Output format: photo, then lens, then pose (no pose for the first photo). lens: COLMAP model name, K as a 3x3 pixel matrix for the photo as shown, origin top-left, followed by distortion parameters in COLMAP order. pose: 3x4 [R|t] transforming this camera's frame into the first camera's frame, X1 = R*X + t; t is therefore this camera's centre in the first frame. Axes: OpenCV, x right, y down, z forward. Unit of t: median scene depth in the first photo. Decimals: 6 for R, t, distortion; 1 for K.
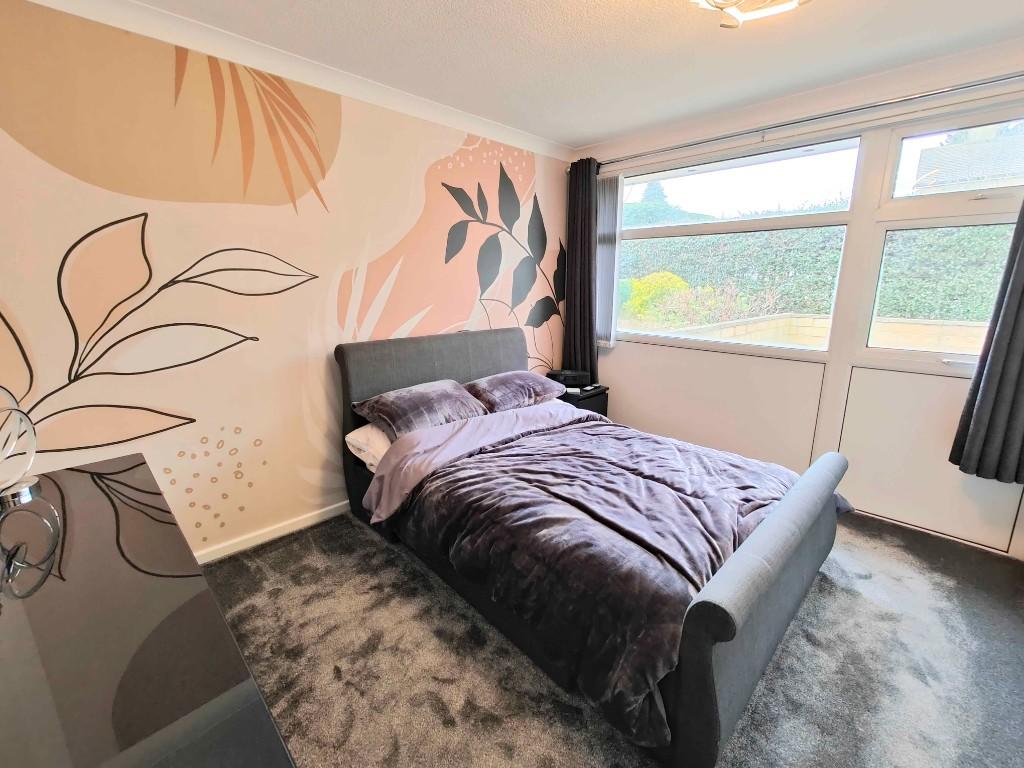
lens RADIAL K [[451.1, 0, 511.9], [0, 451.1, 385.0], [0, 0, 1]] dist [0.000911, 0.000021]
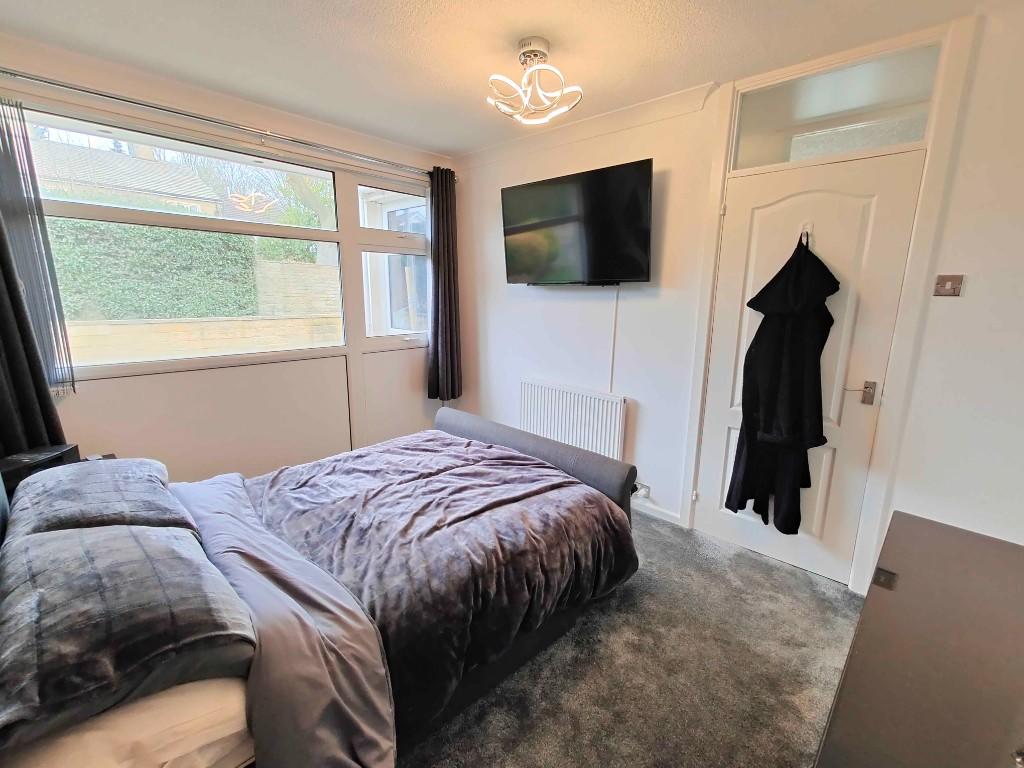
lens RADIAL K [[451.1, 0, 511.9], [0, 451.1, 383.9], [0, 0, 1]] dist [0.000911, 0.000021]
pose [[-0.025003, -0.211229, 0.977117, -0.661448], [0.211289, 0.954225, 0.211687, -0.174296], [-0.977104, 0.211747, 0.020772, 0.712029]]
